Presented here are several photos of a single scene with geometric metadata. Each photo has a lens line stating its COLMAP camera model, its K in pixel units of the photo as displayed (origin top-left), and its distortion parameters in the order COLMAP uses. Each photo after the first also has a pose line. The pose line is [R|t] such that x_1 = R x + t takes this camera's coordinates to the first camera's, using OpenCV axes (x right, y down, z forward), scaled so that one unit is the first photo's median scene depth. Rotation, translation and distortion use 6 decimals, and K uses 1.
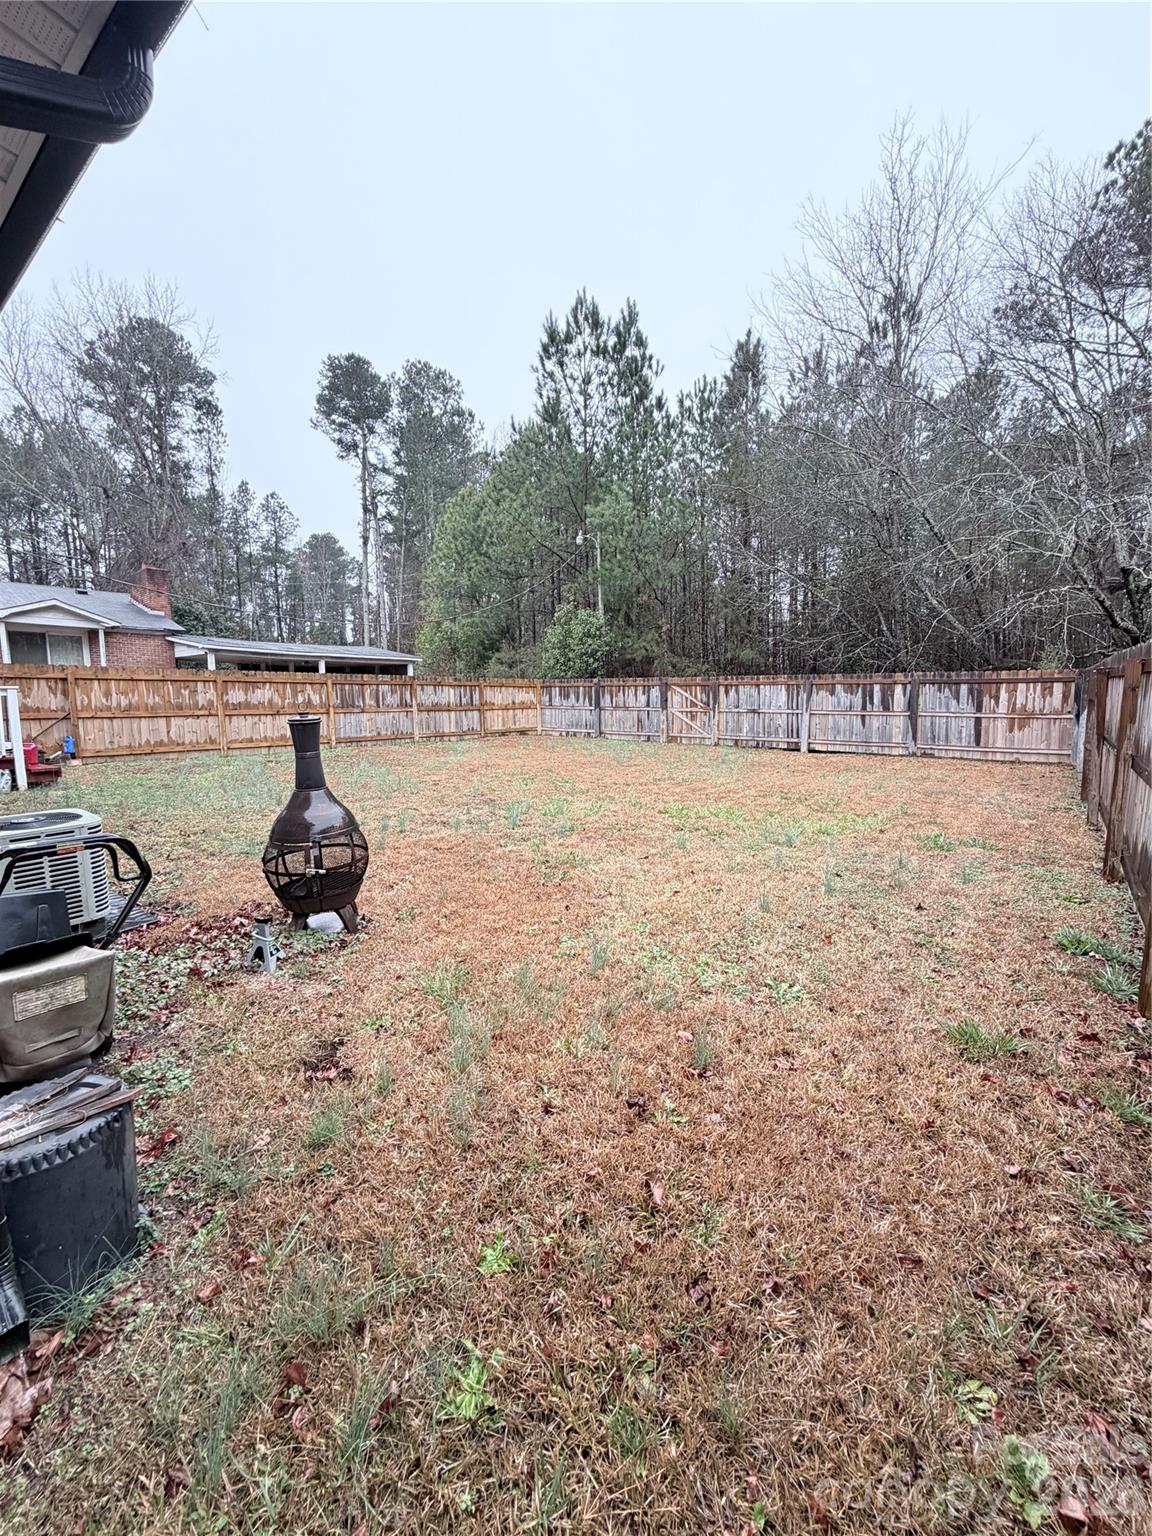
lens RADIAL K [[609.8, 0, 576.0], [0, 609.8, 768.0], [0, 0, 1]] dist [-0.003242, -0.000309]
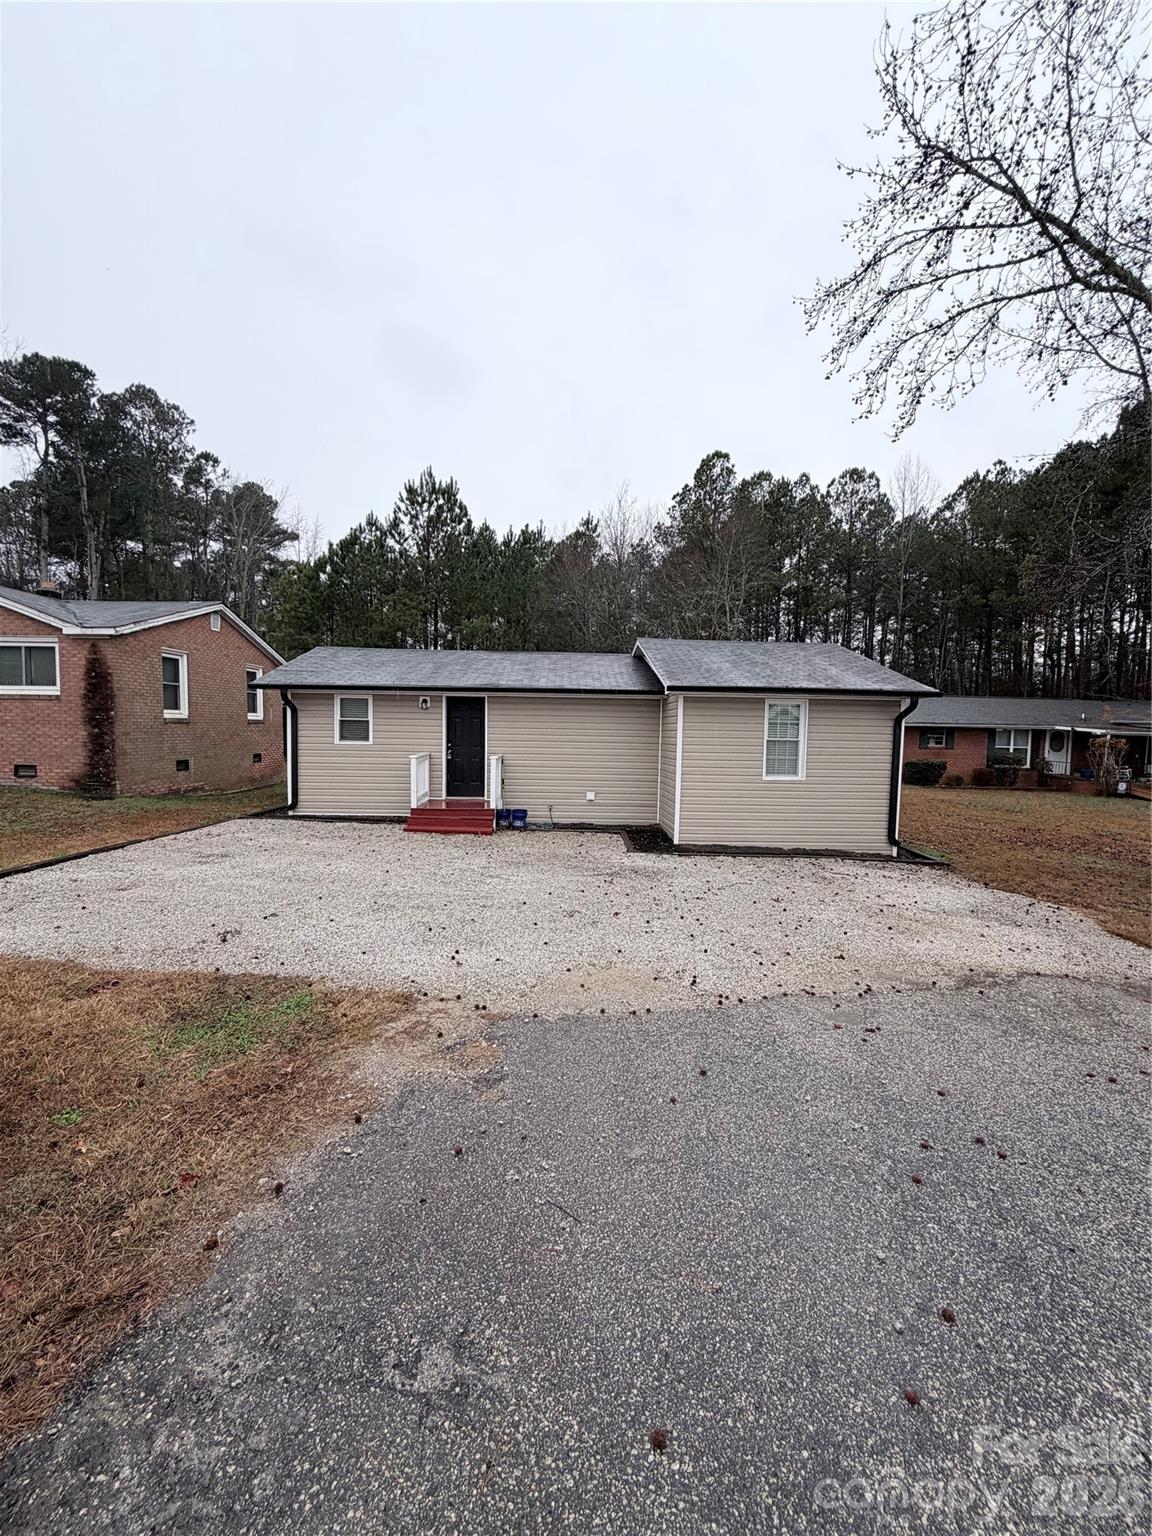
lens RADIAL K [[609.8, 0, 576.0], [0, 609.8, 768.0], [0, 0, 1]] dist [-0.003242, -0.000309]
pose [[0.773273, -0.014005, 0.633918, -0.360925], [0.036942, 0.999053, -0.022991, 0.005707], [-0.632996, 0.041196, 0.773058, -0.197368]]
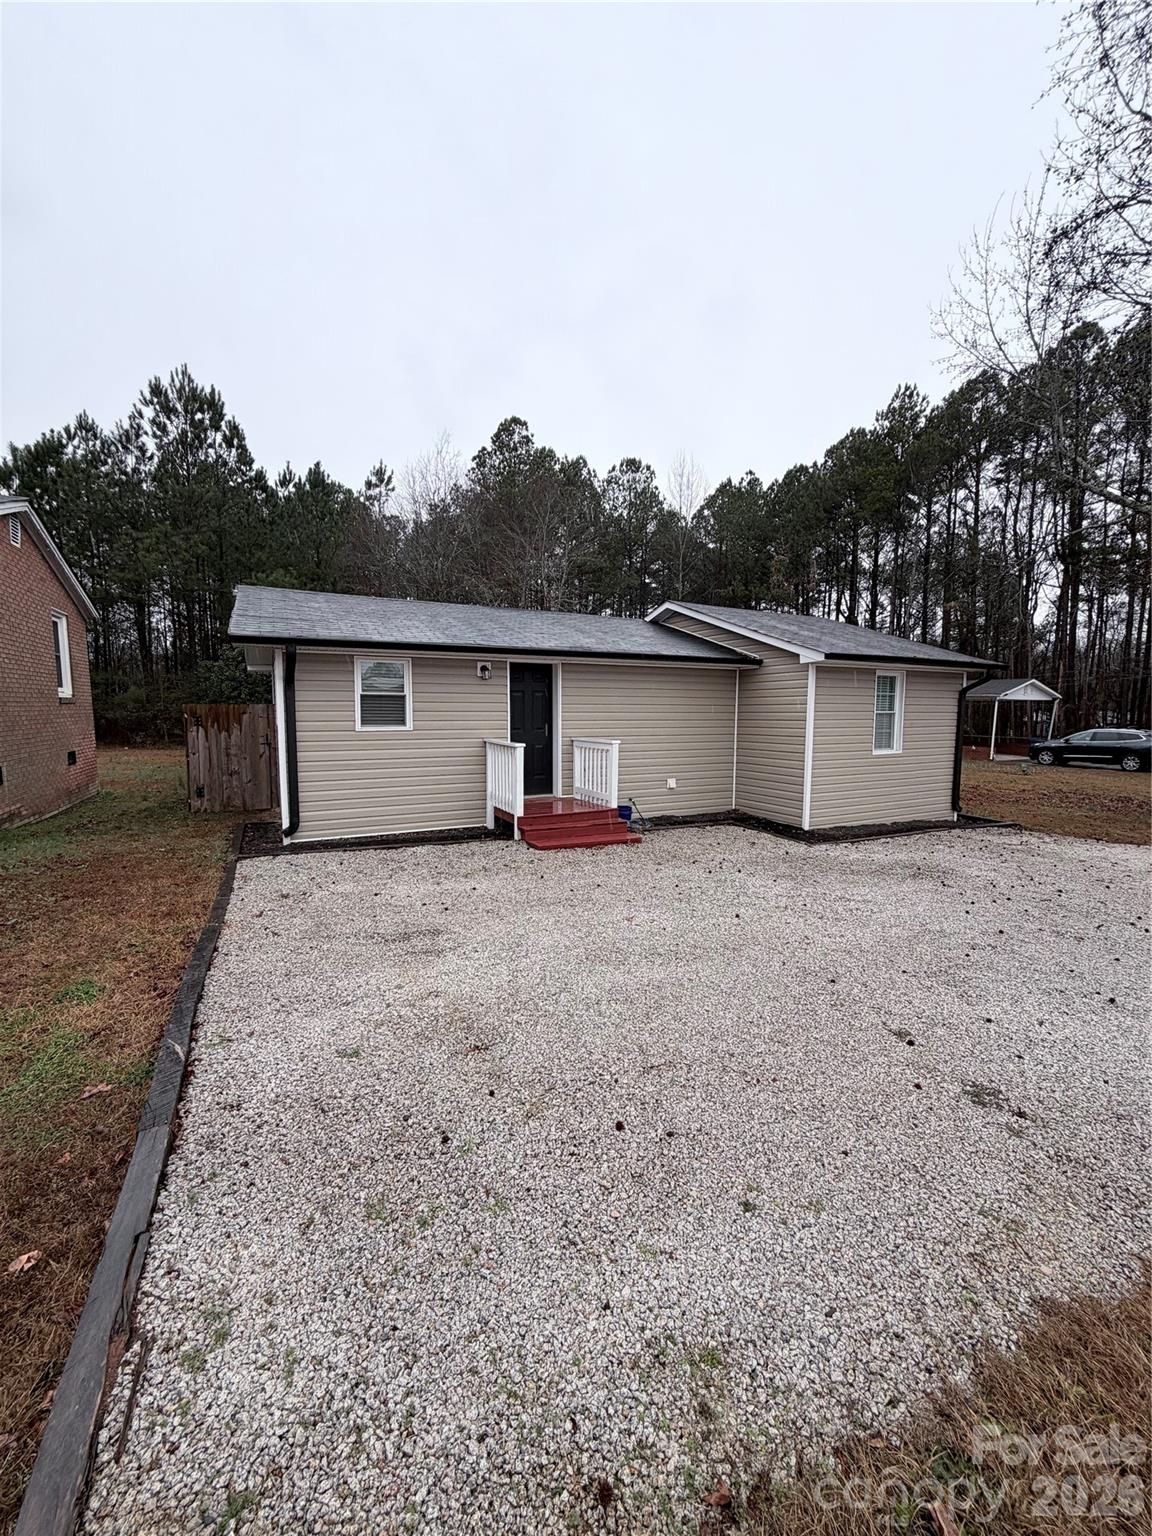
lens RADIAL K [[609.8, 0, 576.0], [0, 609.8, 768.0], [0, 0, 1]] dist [-0.003242, -0.000309]
pose [[0.427420, -0.070930, 0.901266, -0.405938], [0.083649, 0.995744, 0.038695, -0.005352], [-0.900175, 0.058851, 0.431534, -0.061614]]
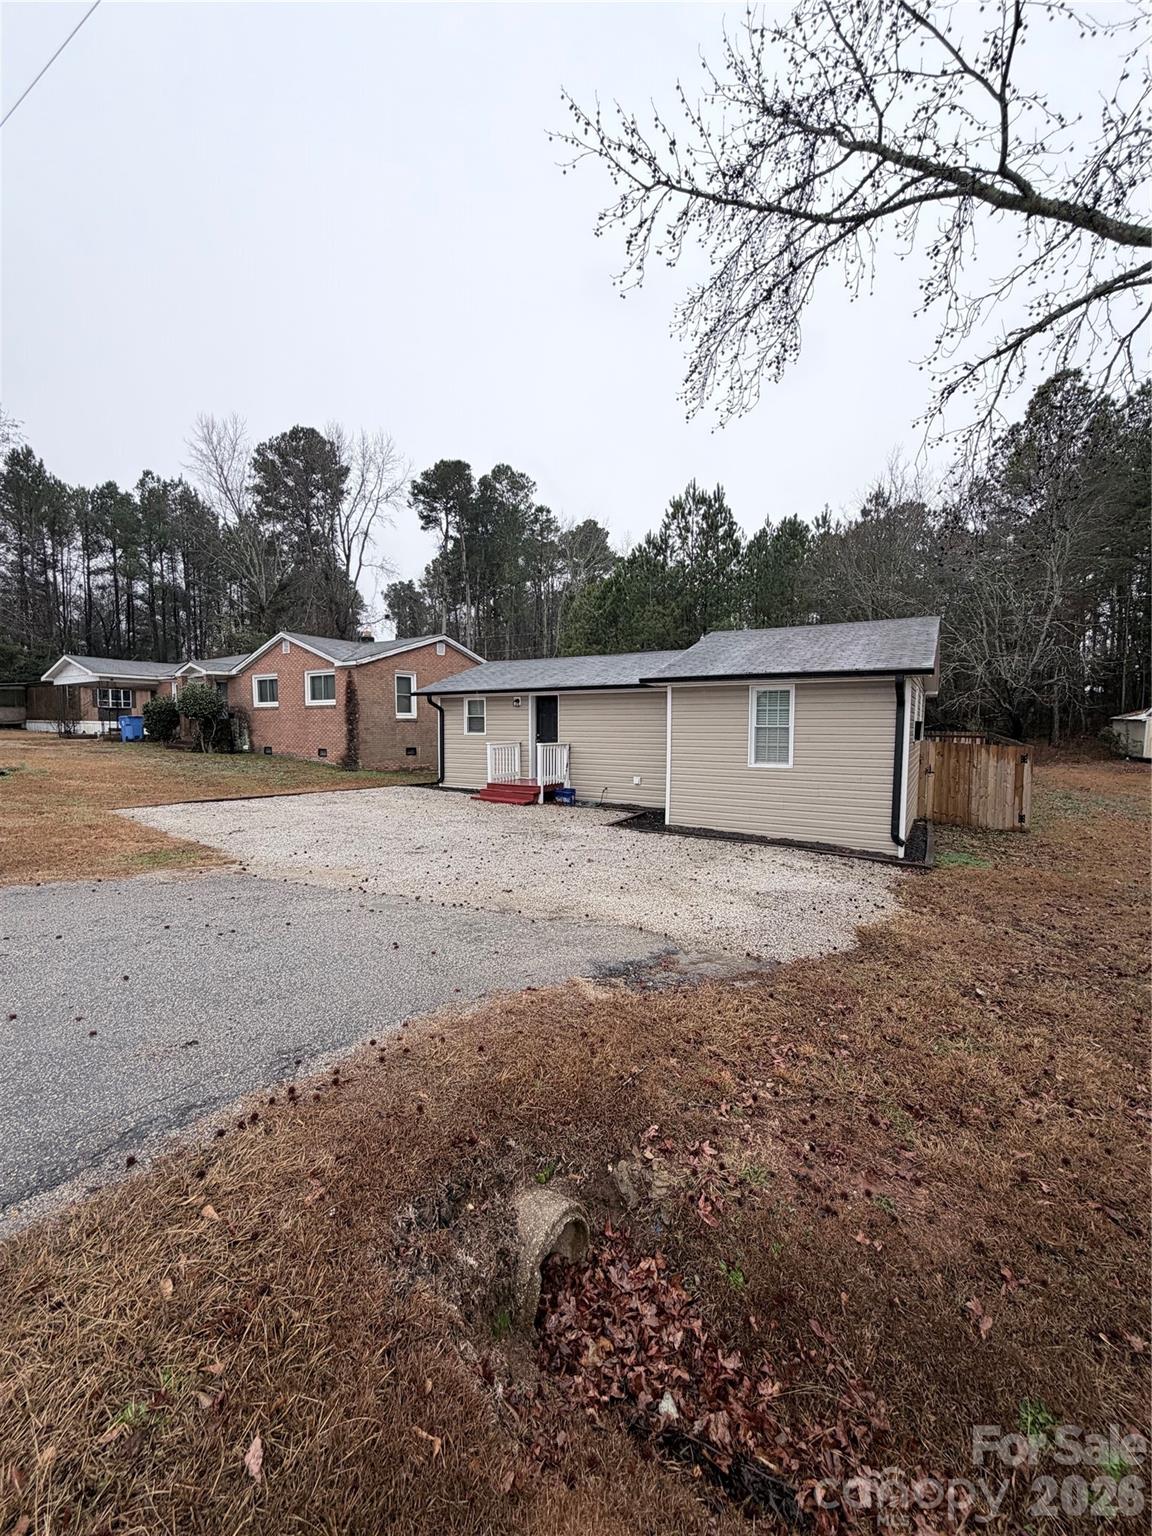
lens RADIAL K [[609.8, 0, 576.0], [0, 609.8, 768.0], [0, 0, 1]] dist [-0.003242, -0.000309]
pose [[0.993577, 0.009599, 0.112754, -0.250647], [-0.005869, 0.999426, -0.033362, 0.016042], [-0.113009, 0.032486, 0.993063, -0.285618]]
